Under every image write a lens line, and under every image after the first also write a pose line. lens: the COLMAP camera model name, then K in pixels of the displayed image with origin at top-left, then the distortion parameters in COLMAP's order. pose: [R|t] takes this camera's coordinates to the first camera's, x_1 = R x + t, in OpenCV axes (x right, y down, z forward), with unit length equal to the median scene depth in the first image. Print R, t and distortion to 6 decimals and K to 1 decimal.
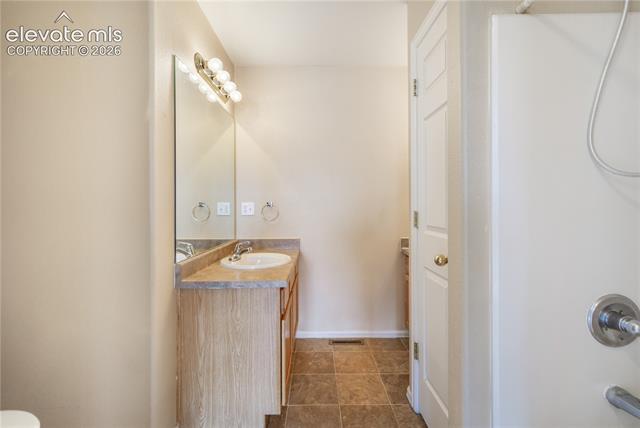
lens RADIAL K [[282.7, 0, 315.1], [0, 282.7, 208.3], [0, 0, 1]] dist [0.000261, 0.000030]
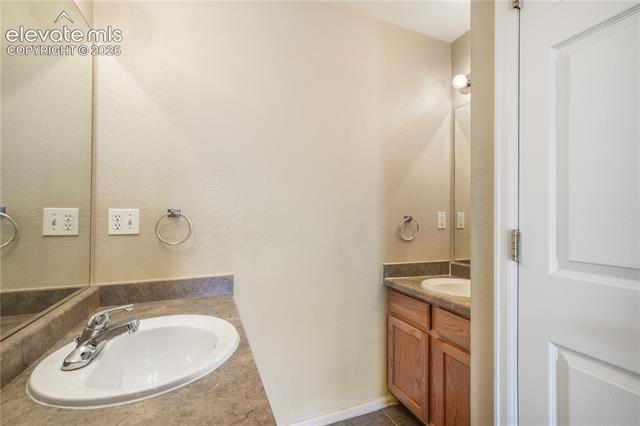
lens RADIAL K [[277.2, 0, 317.4], [0, 277.2, 215.7], [0, 0, 1]] dist [0.005854, 0.000198]
pose [[0.924503, 0.013302, 0.380943, -0.110859], [-0.007337, 0.999827, -0.017105, -0.002622], [-0.381105, 0.013019, 0.924440, 0.422960]]
